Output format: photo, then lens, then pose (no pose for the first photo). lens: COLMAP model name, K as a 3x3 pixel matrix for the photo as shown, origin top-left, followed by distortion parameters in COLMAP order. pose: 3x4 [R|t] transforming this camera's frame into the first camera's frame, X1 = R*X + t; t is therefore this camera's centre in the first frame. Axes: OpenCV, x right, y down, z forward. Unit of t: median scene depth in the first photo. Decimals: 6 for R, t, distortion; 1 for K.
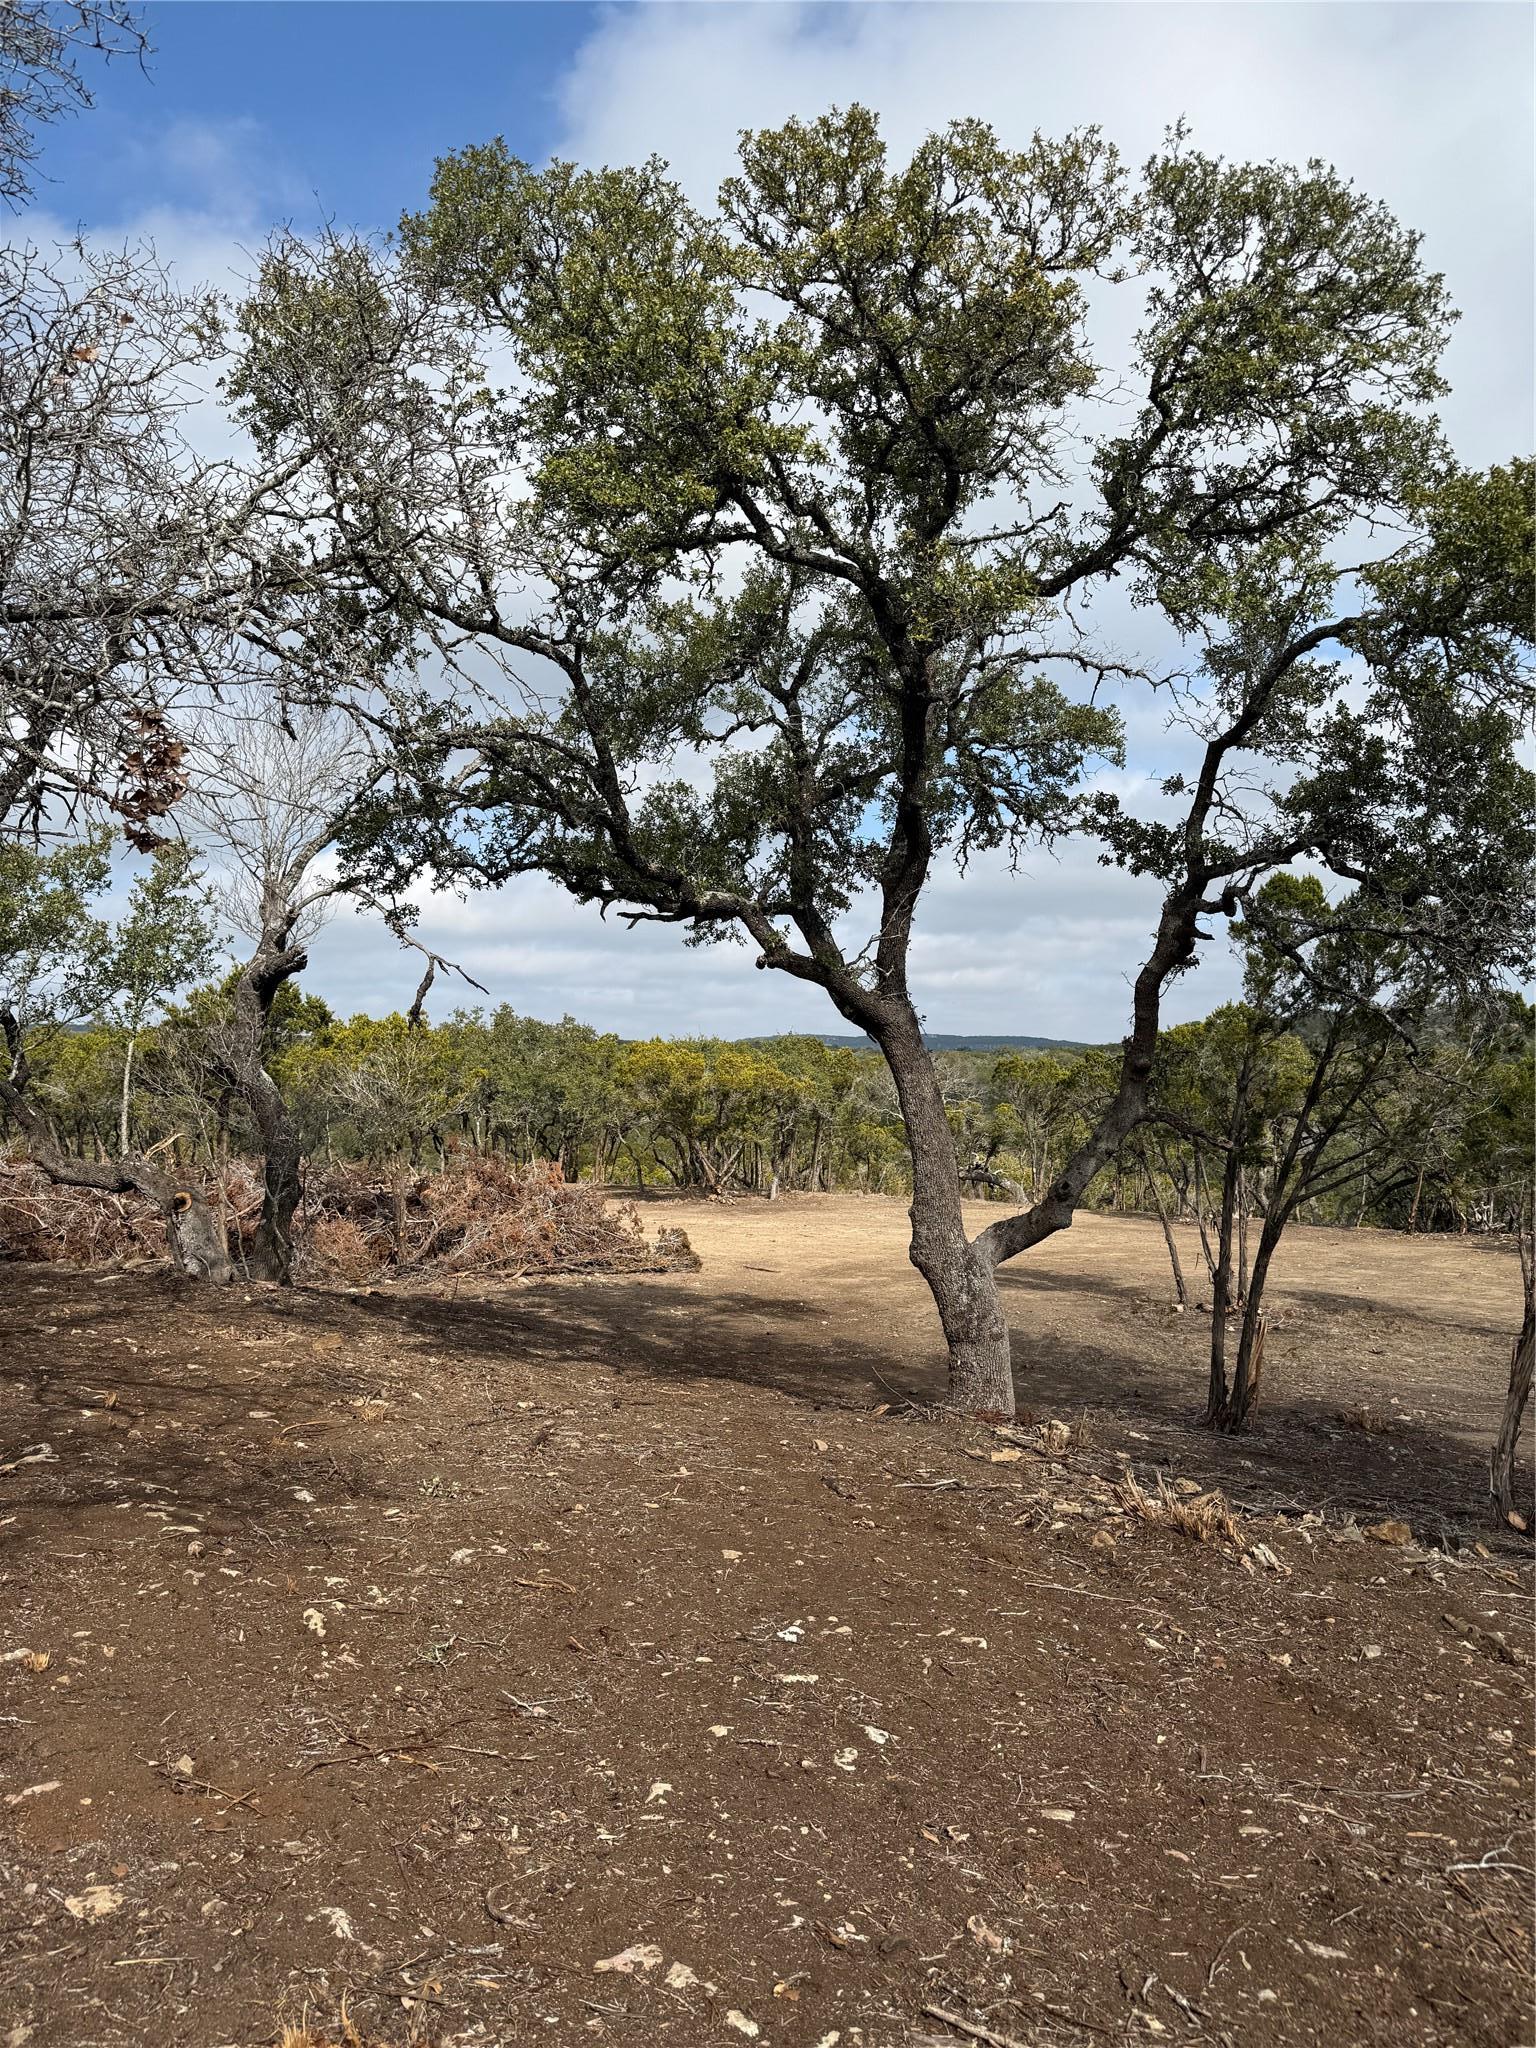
lens RADIAL K [[1439.3, 0, 768.0], [0, 1439.3, 1024.0], [0, 0, 1]] dist [0.015405, -0.007379]
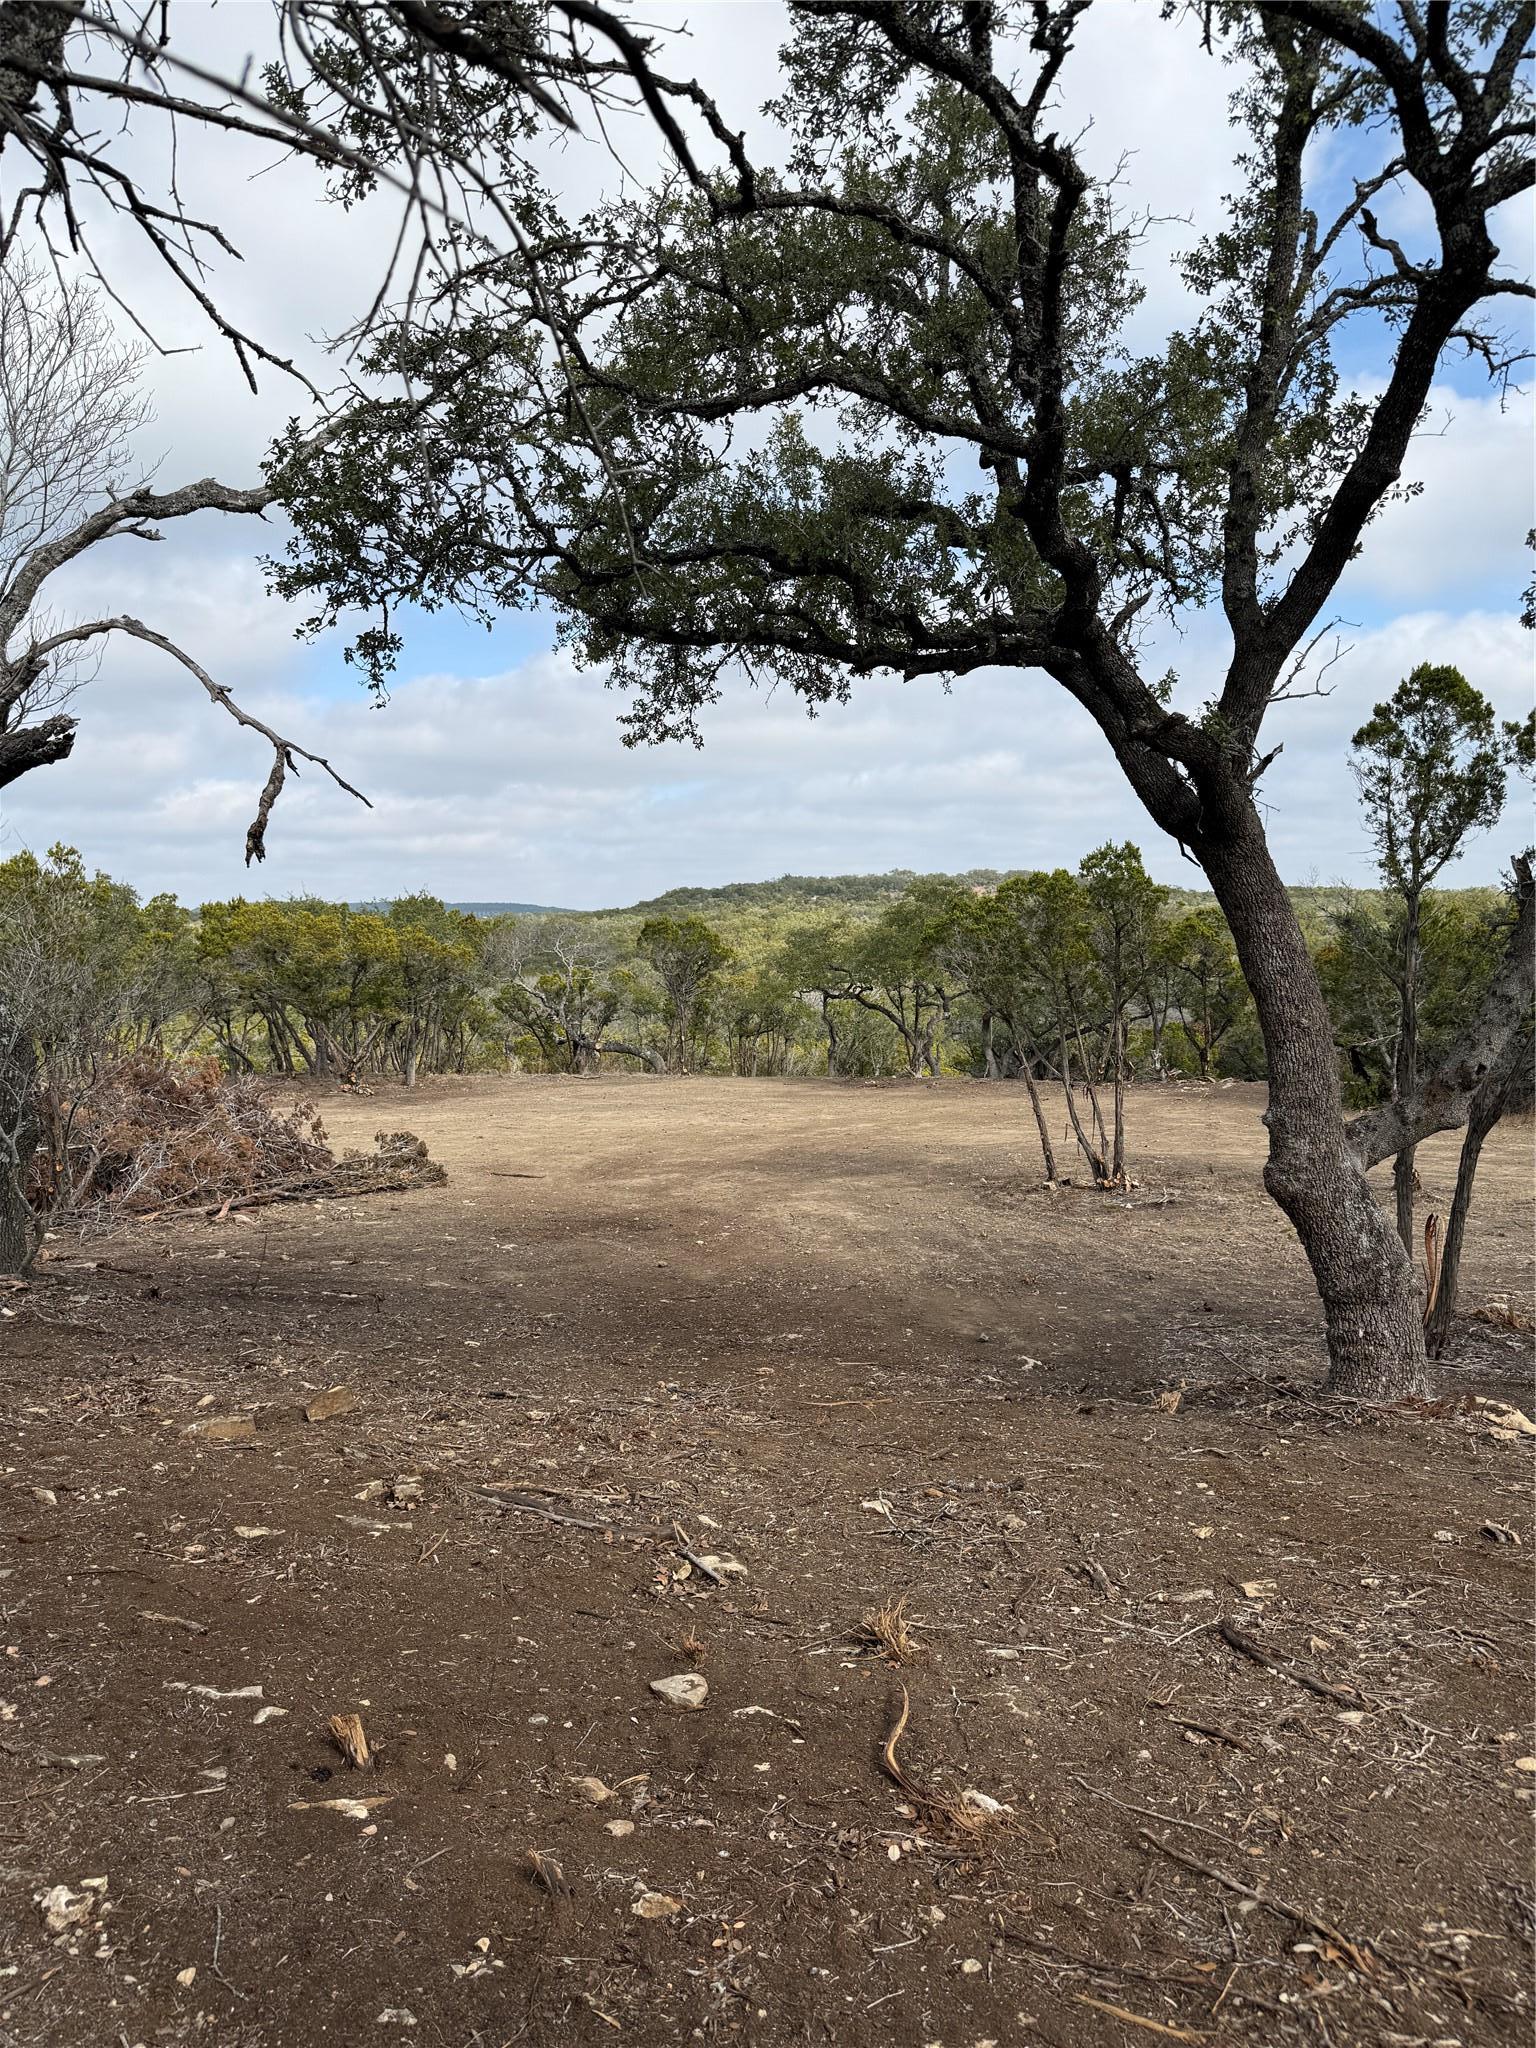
lens RADIAL K [[1439.3, 0, 768.0], [0, 1439.3, 1024.0], [0, 0, 1]] dist [0.015405, -0.007379]
pose [[0.934089, -0.035922, 0.355228, -0.162167], [0.003233, 0.995736, 0.092191, 0.010762], [-0.357025, -0.084966, 0.930223, 0.207217]]
